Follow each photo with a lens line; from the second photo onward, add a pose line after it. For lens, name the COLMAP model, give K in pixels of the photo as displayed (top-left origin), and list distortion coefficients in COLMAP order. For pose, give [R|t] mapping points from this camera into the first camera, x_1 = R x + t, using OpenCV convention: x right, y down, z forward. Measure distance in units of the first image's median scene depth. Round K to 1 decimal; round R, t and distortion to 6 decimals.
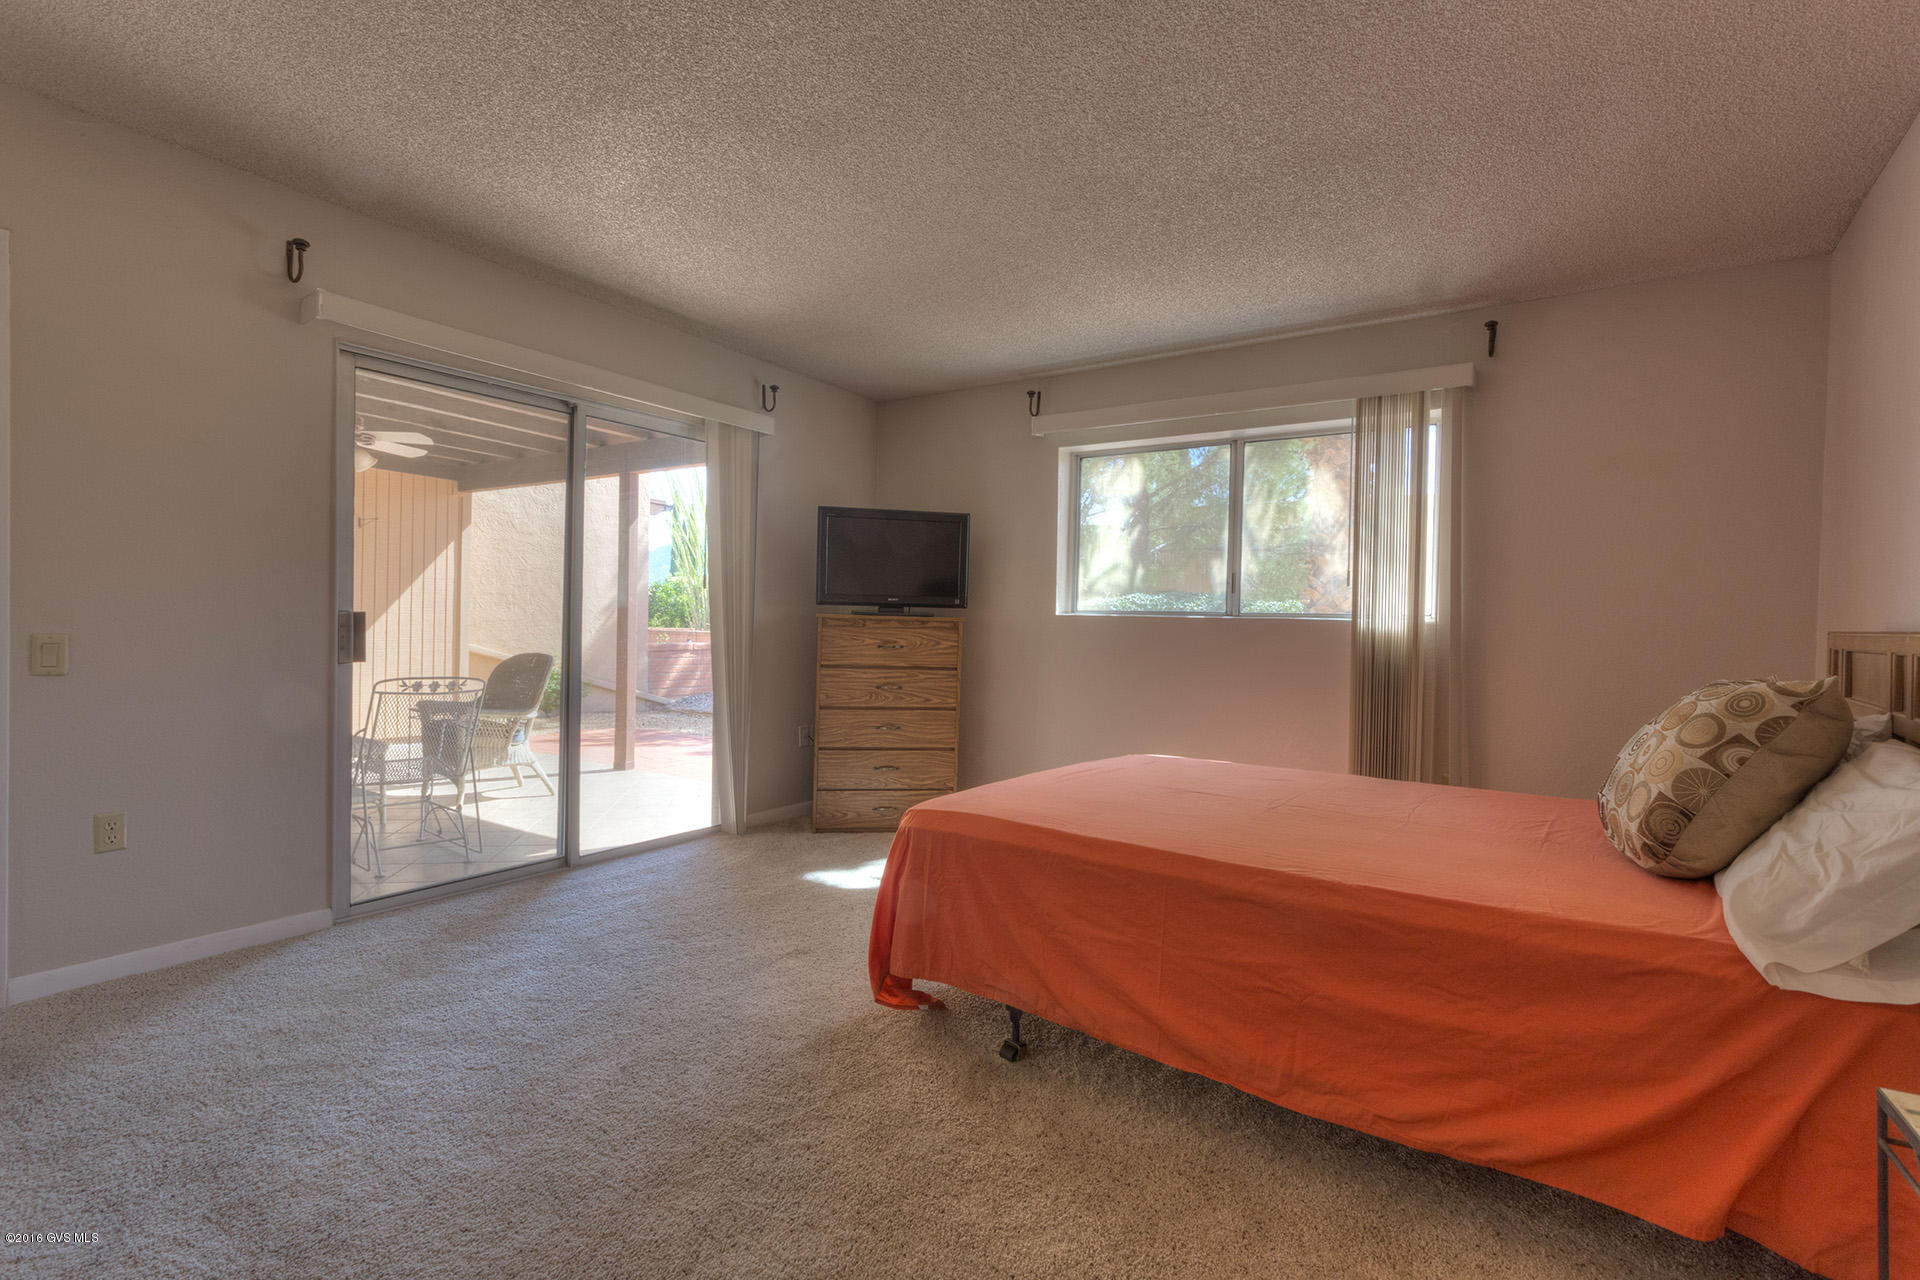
lens RADIAL K [[891.4, 0, 957.7], [0, 891.4, 617.2], [0, 0, 1]] dist [0.018701, 0.000023]
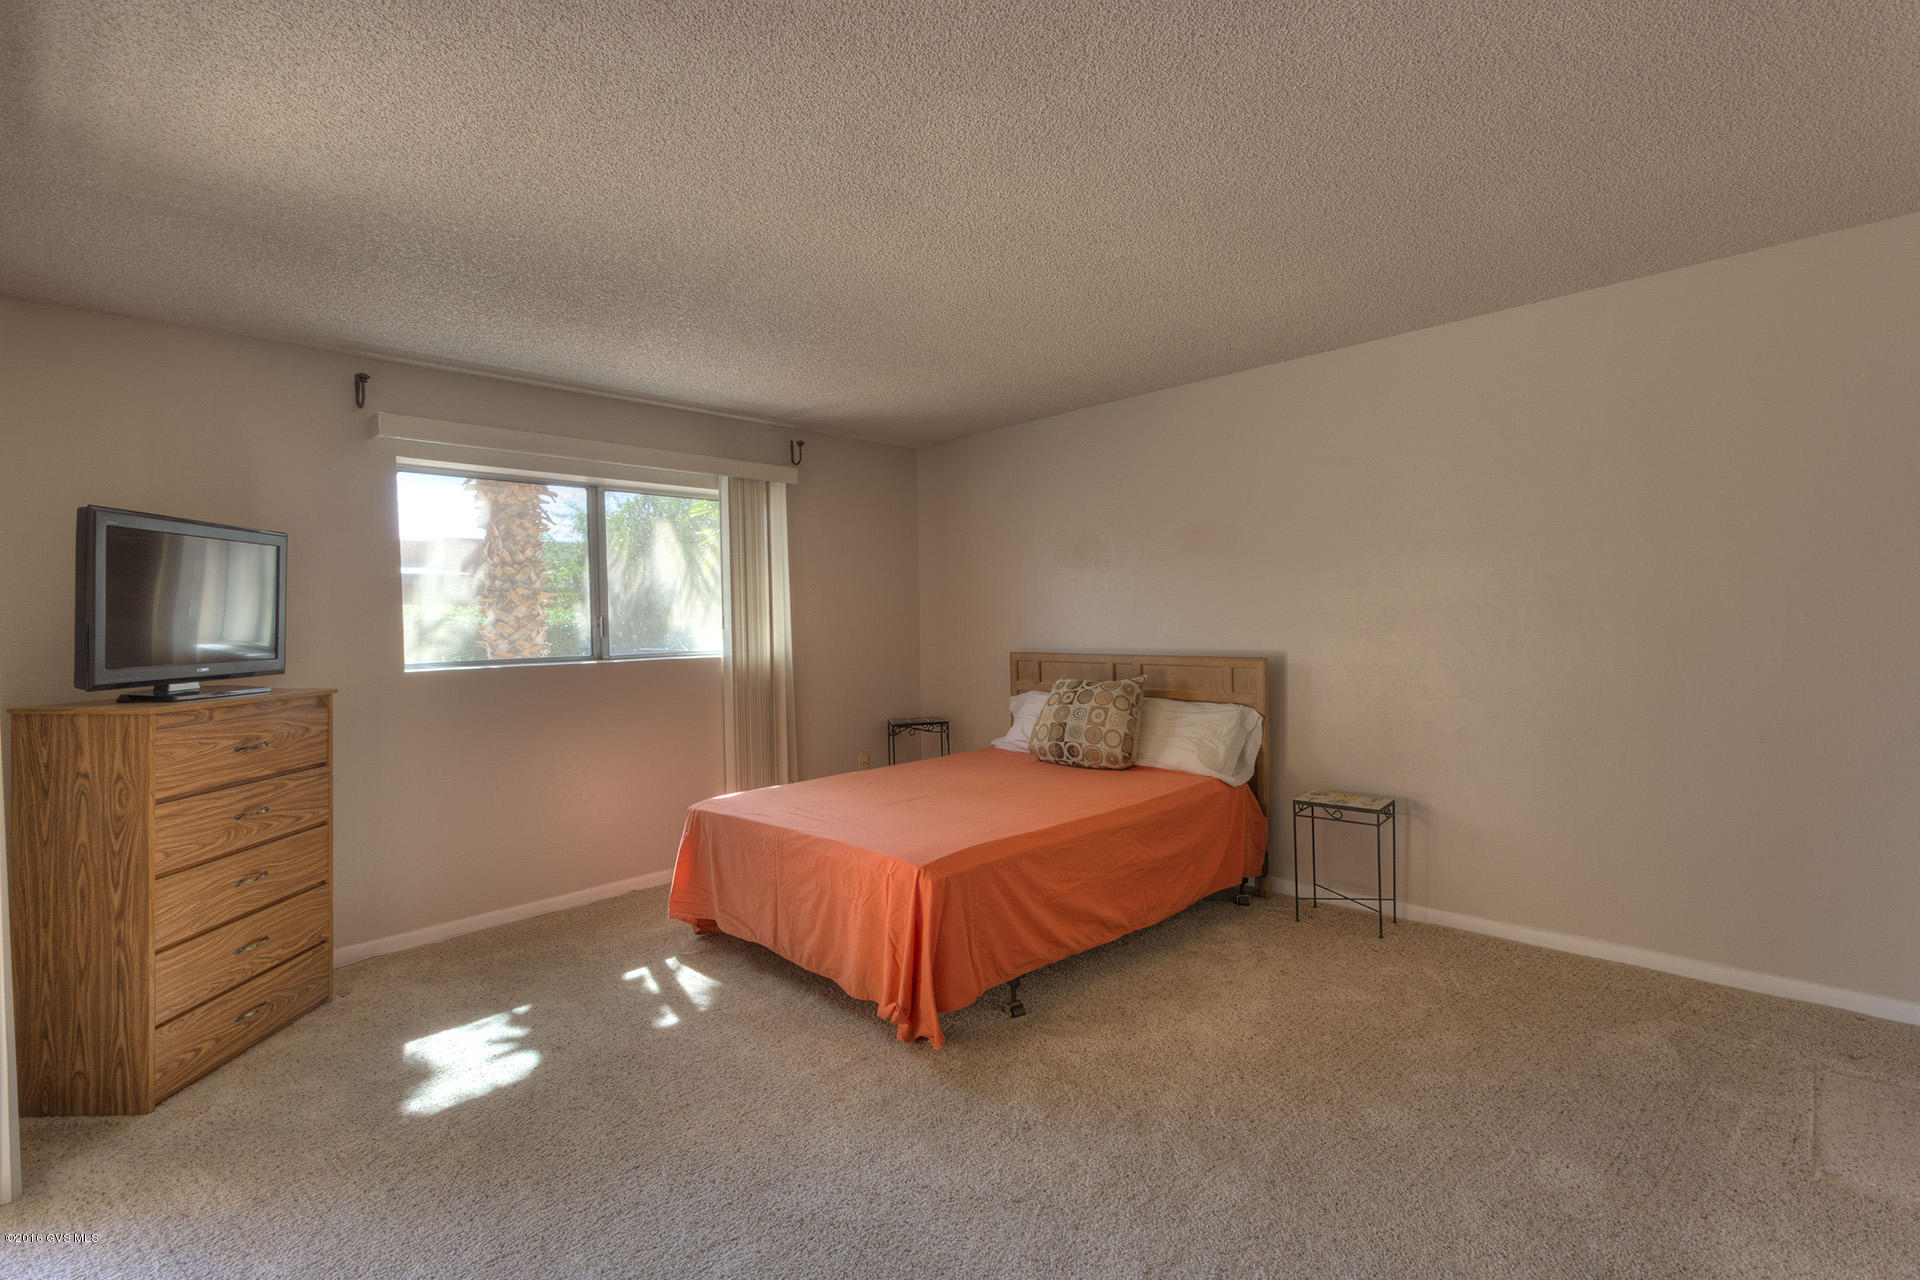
lens RADIAL K [[891.4, 0, 957.7], [0, 891.4, 617.2], [0, 0, 1]] dist [0.018701, 0.000023]
pose [[0.185136, -0.020295, 0.982503, -0.607274], [0.022612, 0.999610, 0.016387, -0.056560], [-0.982453, 0.019182, 0.185523, 0.408971]]
